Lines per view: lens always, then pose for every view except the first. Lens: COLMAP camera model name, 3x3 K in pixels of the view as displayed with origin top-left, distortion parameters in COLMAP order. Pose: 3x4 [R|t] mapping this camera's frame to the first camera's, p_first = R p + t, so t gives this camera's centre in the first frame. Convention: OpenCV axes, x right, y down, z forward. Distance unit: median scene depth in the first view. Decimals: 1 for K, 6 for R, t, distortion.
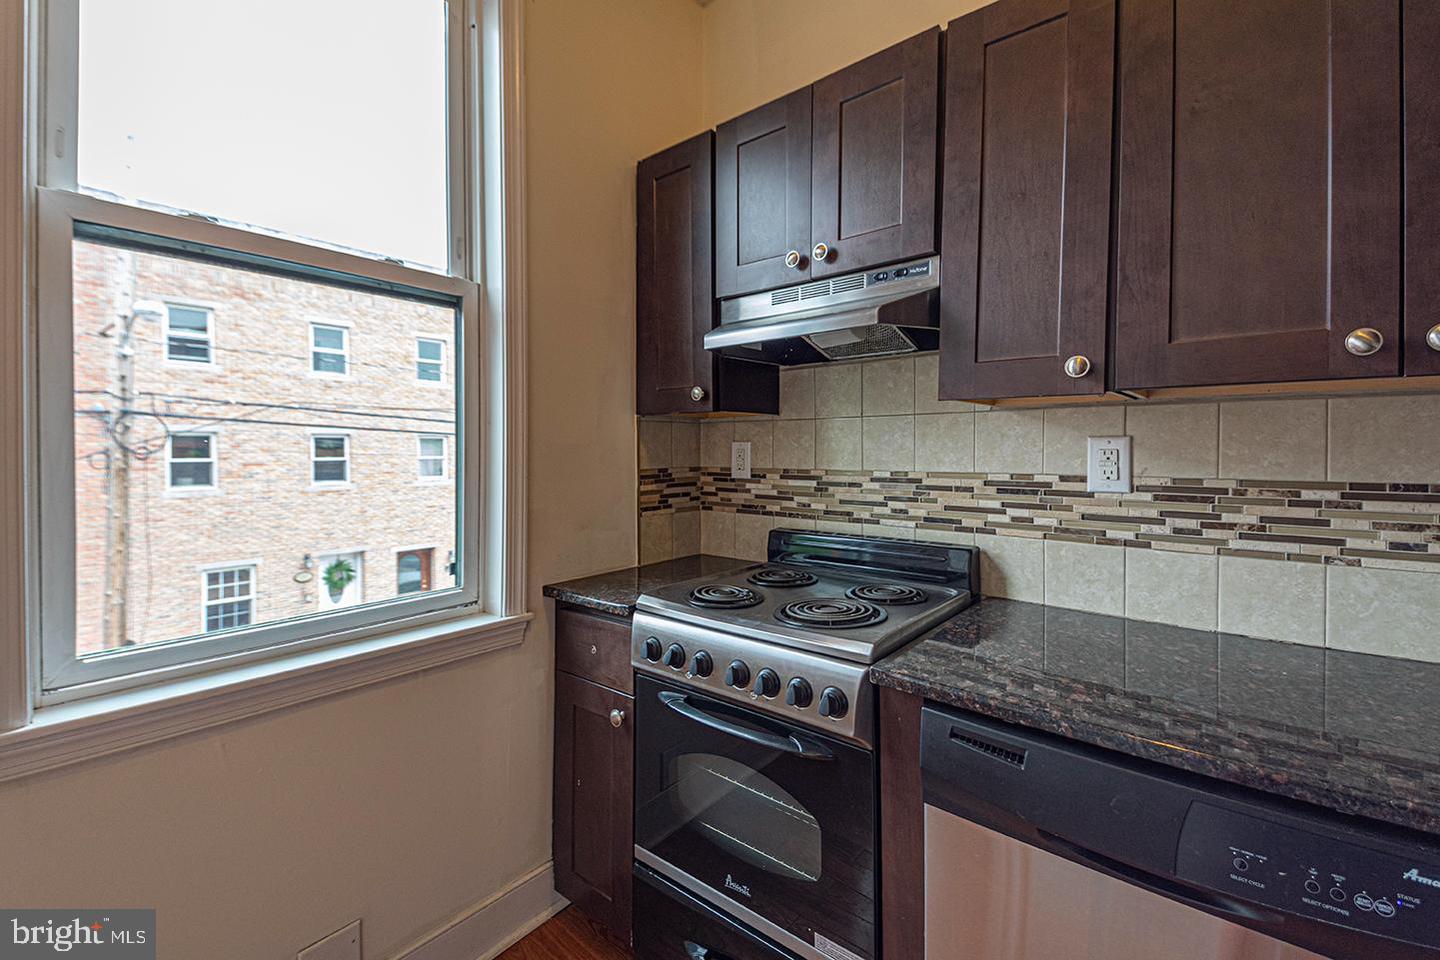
lens RADIAL K [[620.7, 0, 756.6], [0, 620.7, 454.3], [0, 0, 1]] dist [0.017387, -0.010223]
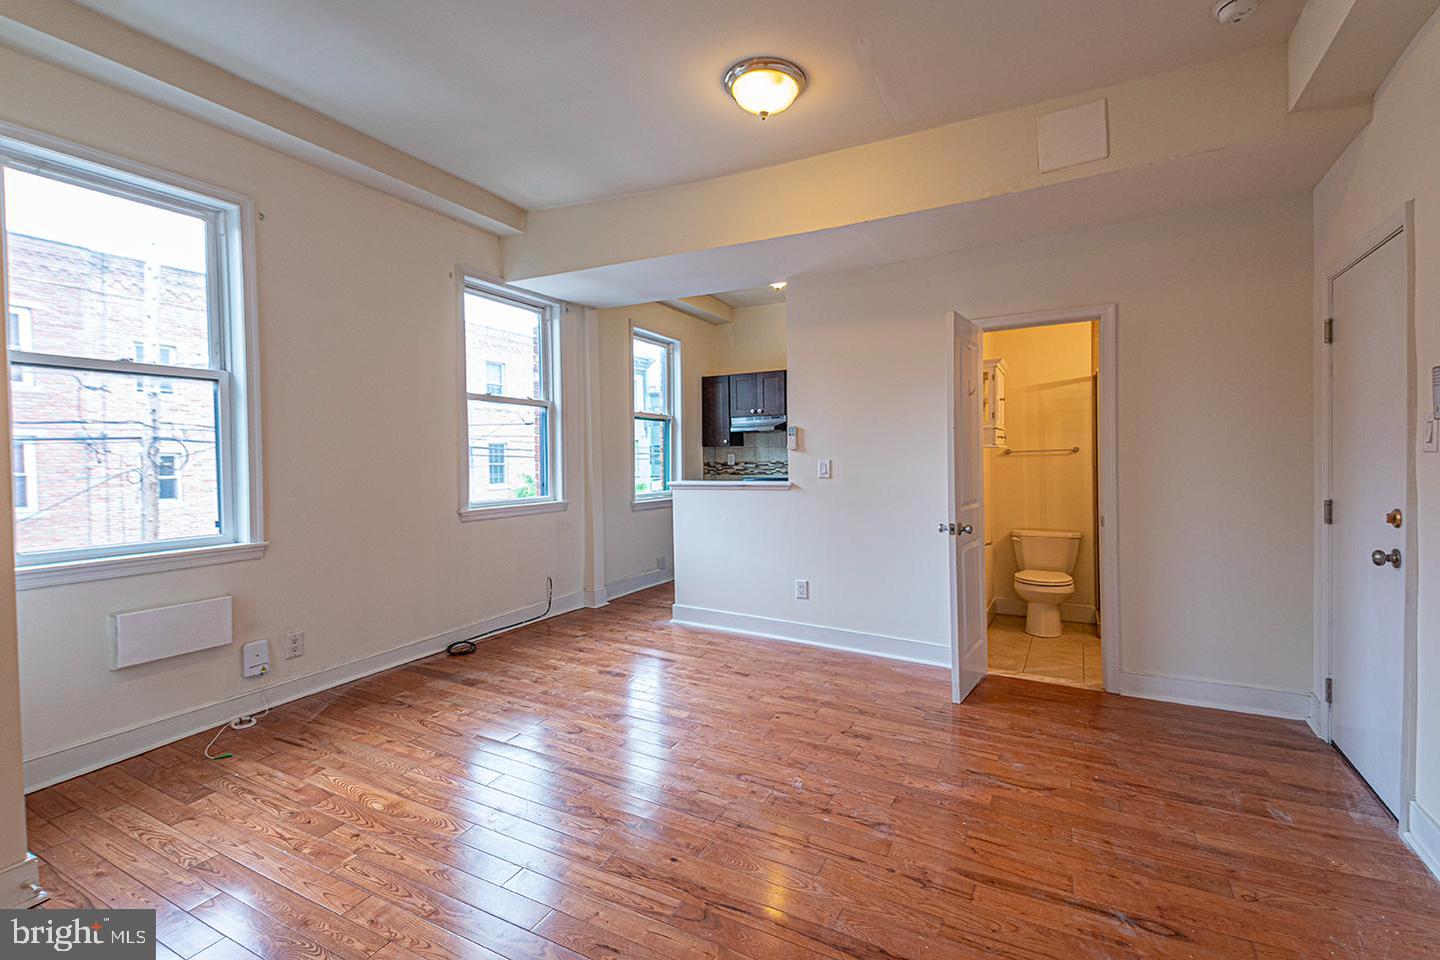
lens RADIAL K [[597.8, 0, 729.4], [0, 597.8, 459.5], [0, 0, 1]] dist [0.007326, -0.012401]
pose [[0.975870, -0.015402, 0.217807, -1.040866], [0.017939, 0.999792, -0.009671, 0.057320], [-0.217613, 0.013345, 0.975944, -3.068823]]
